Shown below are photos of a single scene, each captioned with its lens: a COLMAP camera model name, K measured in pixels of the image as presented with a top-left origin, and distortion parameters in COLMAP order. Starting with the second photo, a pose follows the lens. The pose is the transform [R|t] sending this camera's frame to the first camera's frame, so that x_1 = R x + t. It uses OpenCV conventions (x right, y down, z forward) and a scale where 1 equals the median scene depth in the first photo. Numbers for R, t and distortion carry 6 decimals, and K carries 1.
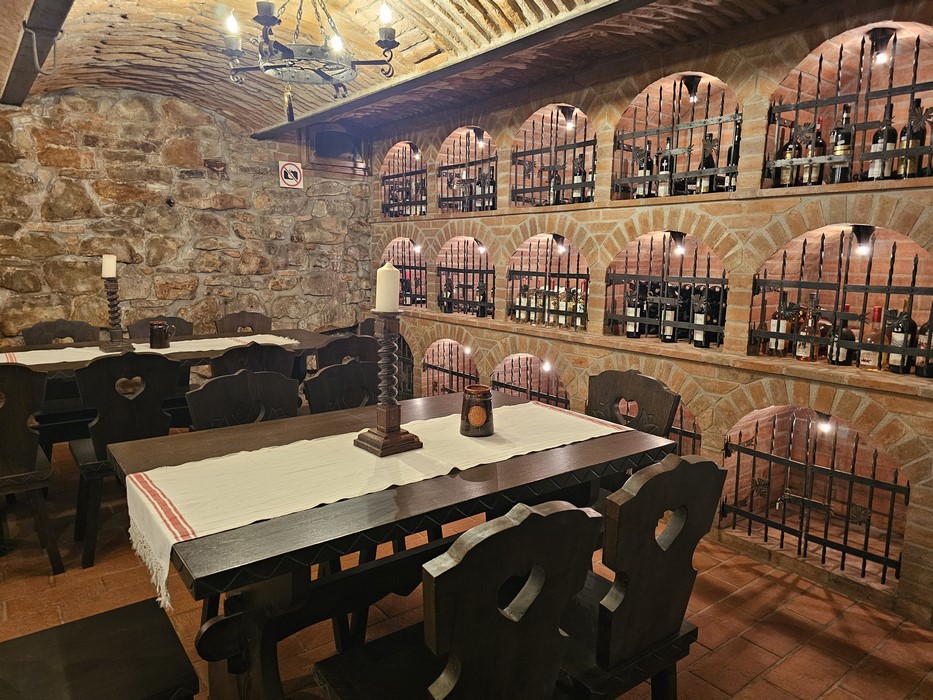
lens RADIAL K [[625.3, 0, 466.5], [0, 625.3, 350.0], [0, 0, 1]] dist [0.053761, -0.047381]
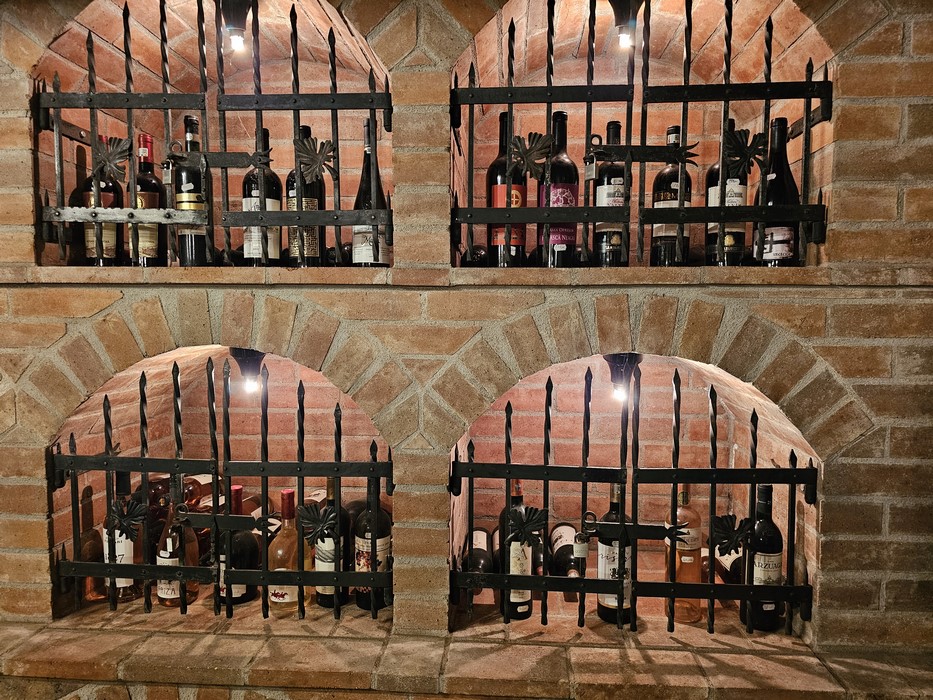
lens RADIAL K [[625.3, 0, 466.5], [0, 625.3, 350.0], [0, 0, 1]] dist [0.053761, -0.047381]
pose [[0.657580, -0.064444, 0.750624, 0.342393], [0.120465, 0.992510, -0.020322, -0.156252], [-0.743691, 0.103787, 0.660418, 0.500976]]
